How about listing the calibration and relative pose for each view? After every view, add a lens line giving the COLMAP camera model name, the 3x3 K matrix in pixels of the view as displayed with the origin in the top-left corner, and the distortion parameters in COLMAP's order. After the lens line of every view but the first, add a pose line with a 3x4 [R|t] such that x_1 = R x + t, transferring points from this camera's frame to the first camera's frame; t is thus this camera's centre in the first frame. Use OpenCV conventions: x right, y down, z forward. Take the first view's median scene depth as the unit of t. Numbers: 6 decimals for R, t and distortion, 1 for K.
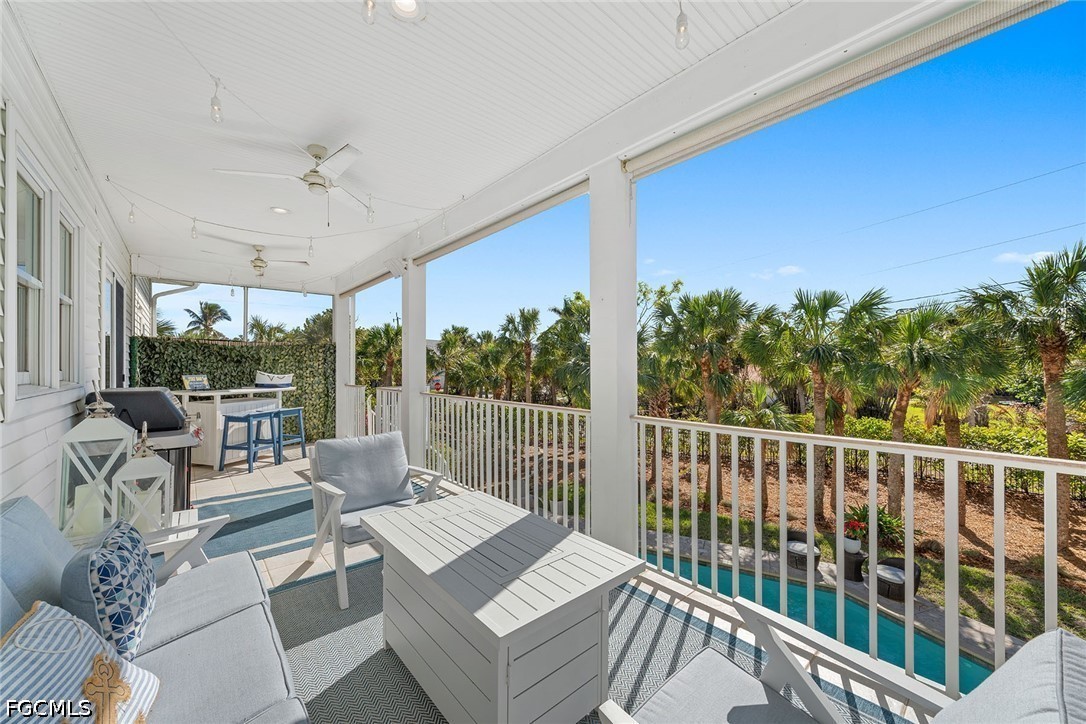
lens RADIAL K [[419.7, 0, 542.4], [0, 419.7, 366.2], [0, 0, 1]] dist [-0.001285, 0.000105]
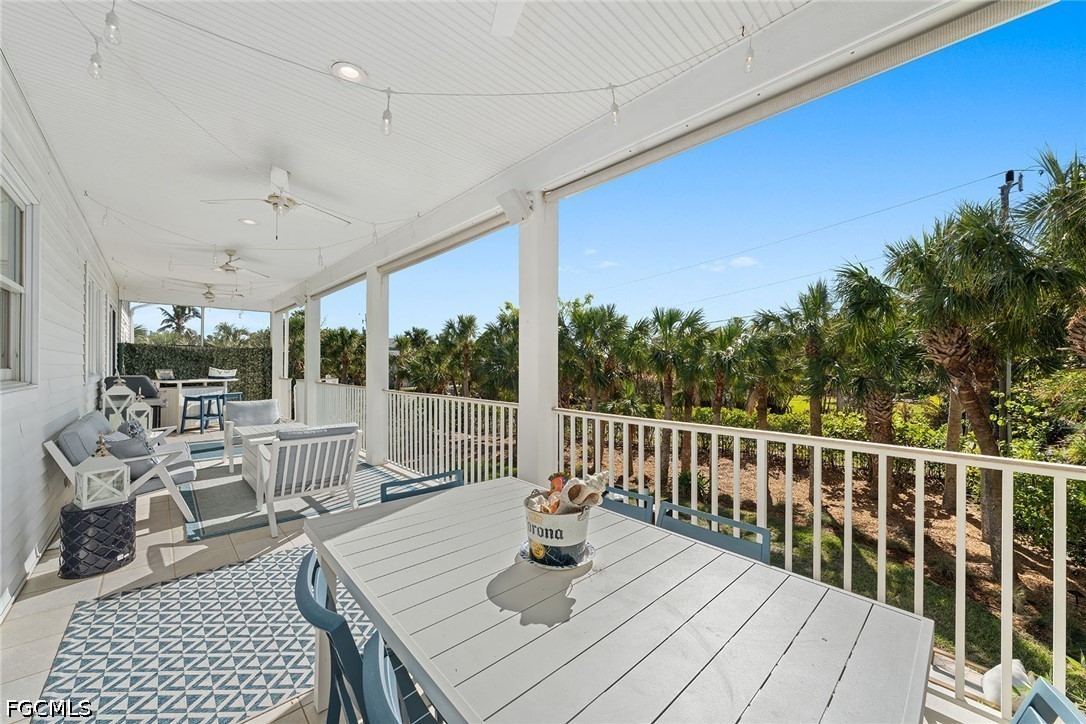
lens RADIAL K [[413.8, 0, 541.3], [0, 413.8, 366.0], [0, 0, 1]] dist [0.001917, -0.000152]
pose [[0.999073, 0.007098, 0.042470, 0.170084], [-0.007134, 0.999974, 0.000709, -0.000841], [-0.042464, -0.001011, 0.999097, -0.200766]]
